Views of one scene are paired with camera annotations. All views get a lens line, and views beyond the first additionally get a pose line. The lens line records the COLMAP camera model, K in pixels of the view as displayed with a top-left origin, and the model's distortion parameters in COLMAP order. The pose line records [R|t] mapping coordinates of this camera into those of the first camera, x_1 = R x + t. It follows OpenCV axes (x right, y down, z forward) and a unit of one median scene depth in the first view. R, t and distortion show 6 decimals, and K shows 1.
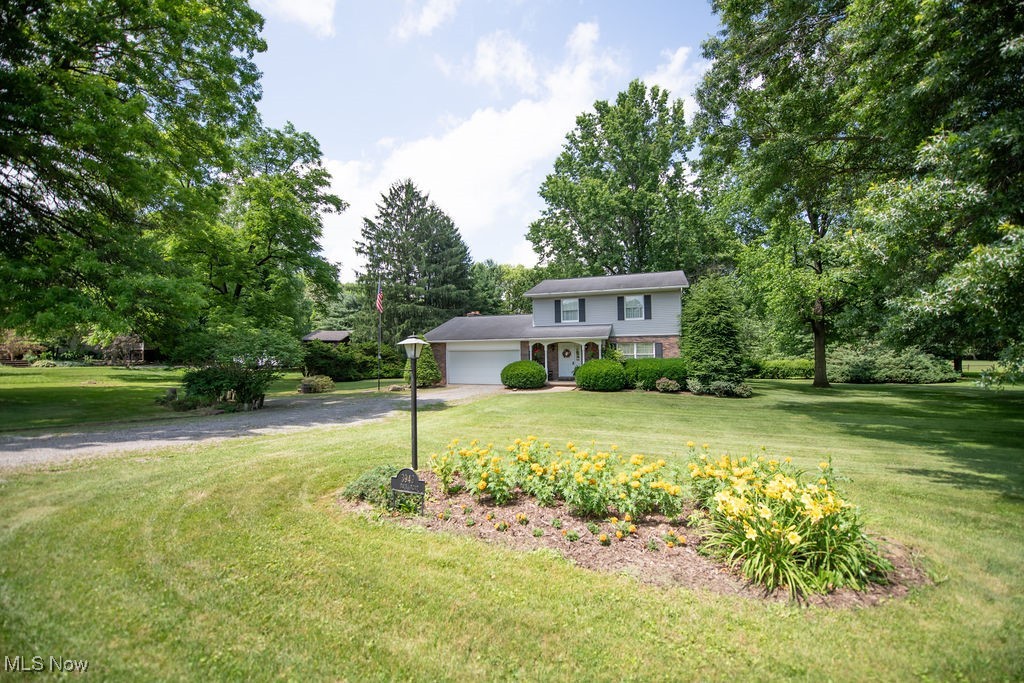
lens RADIAL K [[406.4, 0, 513.4], [0, 406.4, 346.0], [0, 0, 1]] dist [-0.015148, -0.000046]
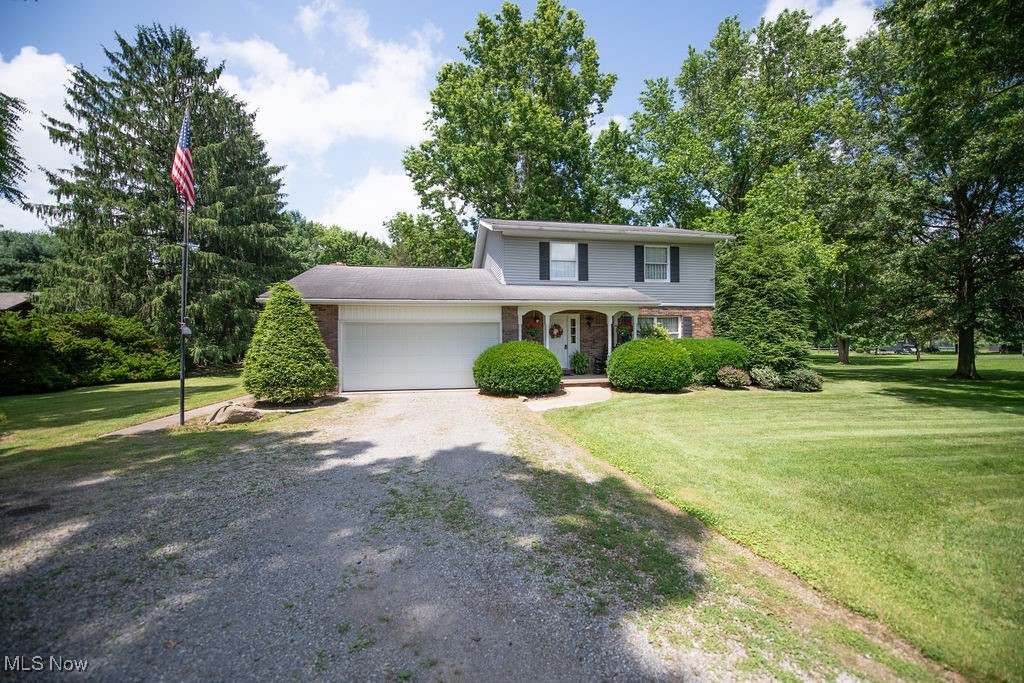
lens RADIAL K [[406.4, 0, 510.5], [0, 406.4, 341.3], [0, 0, 1]] dist [-0.015148, -0.000046]
pose [[0.871811, 0.003461, 0.489830, -0.175382], [-0.010226, 0.999886, 0.011137, 0.020815], [-0.489736, -0.014718, 0.871747, 0.380790]]
